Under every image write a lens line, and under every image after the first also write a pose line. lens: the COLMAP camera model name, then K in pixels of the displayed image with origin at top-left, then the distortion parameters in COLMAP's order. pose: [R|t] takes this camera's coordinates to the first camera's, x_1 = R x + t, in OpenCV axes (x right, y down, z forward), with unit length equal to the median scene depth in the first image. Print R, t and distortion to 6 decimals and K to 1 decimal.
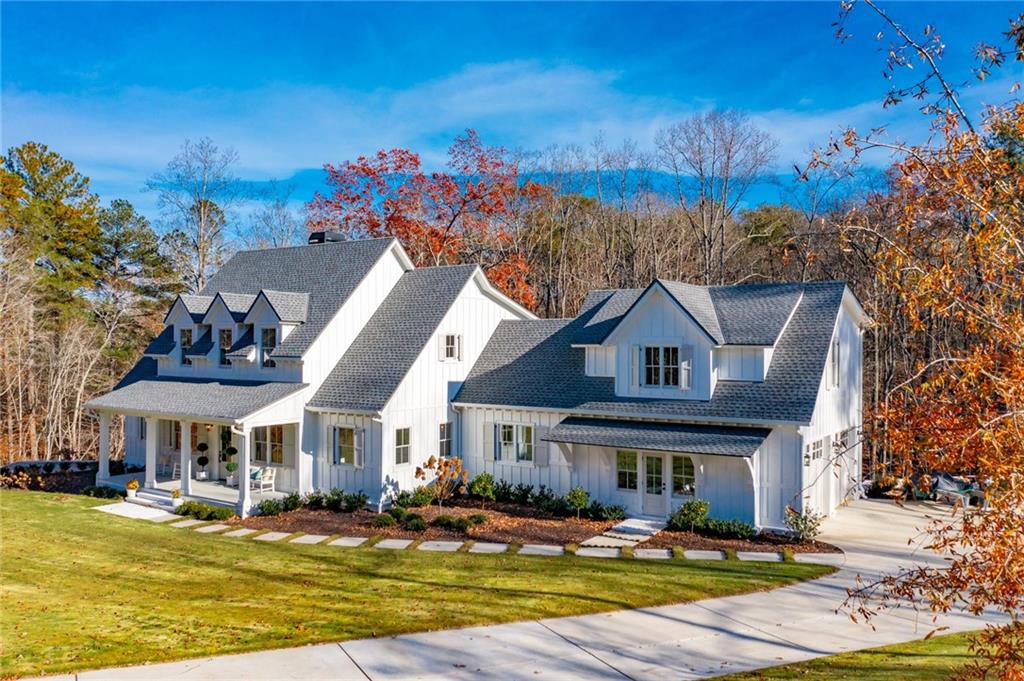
lens RADIAL K [[806.5, 0, 513.7], [0, 806.5, 342.4], [0, 0, 1]] dist [-0.026401, 0.011403]
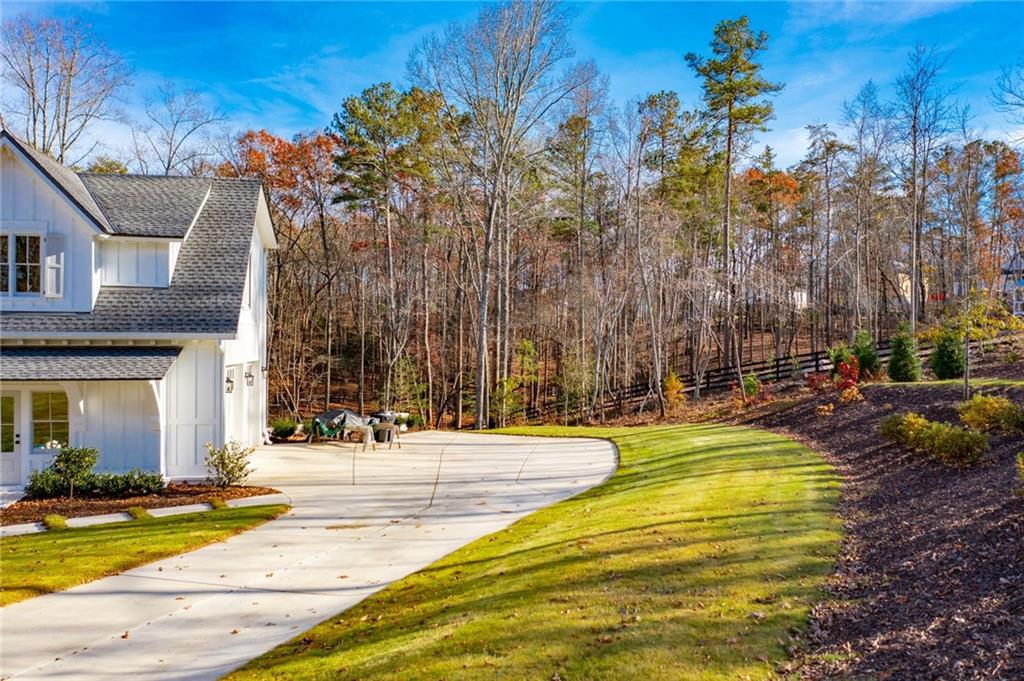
lens RADIAL K [[806.5, 0, 512.6], [0, 806.5, 346.2], [0, 0, 1]] dist [-0.026401, 0.011403]
pose [[0.700358, -0.001979, 0.713789, -0.001184], [-0.005382, 0.999953, 0.008053, 0.088190], [-0.713772, -0.009481, 0.700314, 0.220798]]
